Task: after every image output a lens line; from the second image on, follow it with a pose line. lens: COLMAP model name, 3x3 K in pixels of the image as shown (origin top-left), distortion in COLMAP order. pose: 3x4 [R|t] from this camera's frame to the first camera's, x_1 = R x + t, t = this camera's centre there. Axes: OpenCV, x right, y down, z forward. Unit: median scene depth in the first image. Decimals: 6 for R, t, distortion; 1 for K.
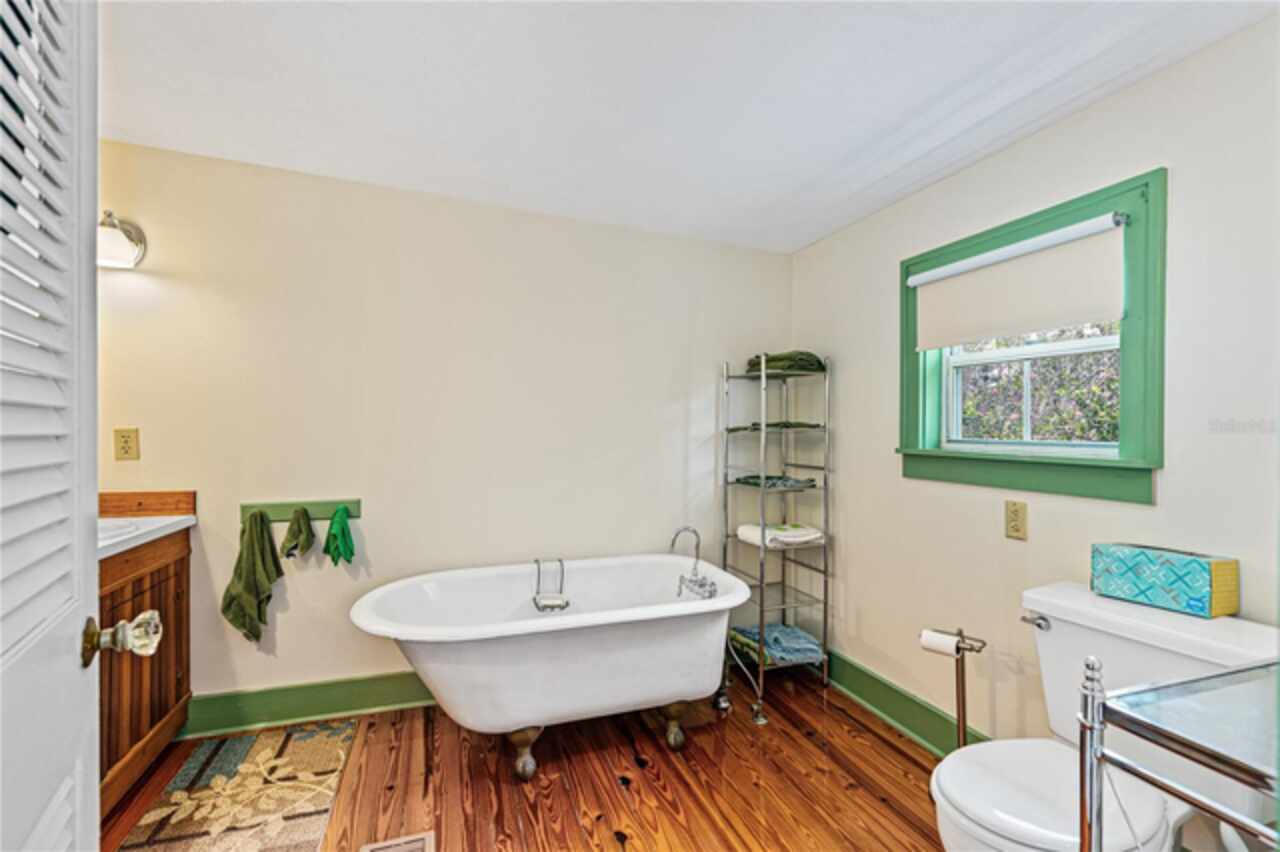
lens RADIAL K [[579.0, 0, 634.9], [0, 579.0, 424.1], [0, 0, 1]] dist [-0.003669, -0.000342]
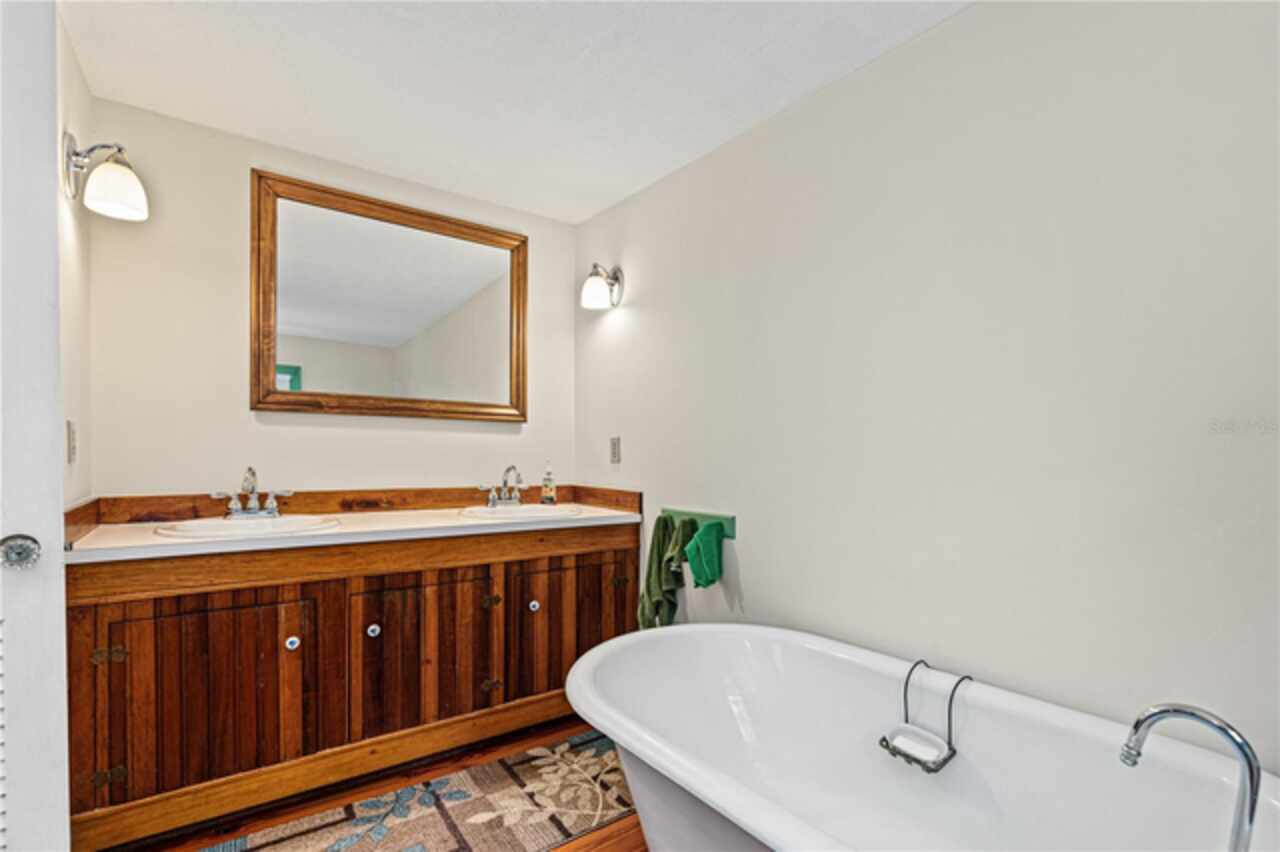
lens RADIAL K [[585.6, 0, 636.4], [0, 585.6, 459.1], [0, 0, 1]] dist [-0.001723, -0.000281]
pose [[0.305855, 0.008892, -0.952036, 0.337925], [-0.001610, 0.999960, 0.008823, 0.045584], [0.952077, -0.001166, 0.305858, 0.700451]]
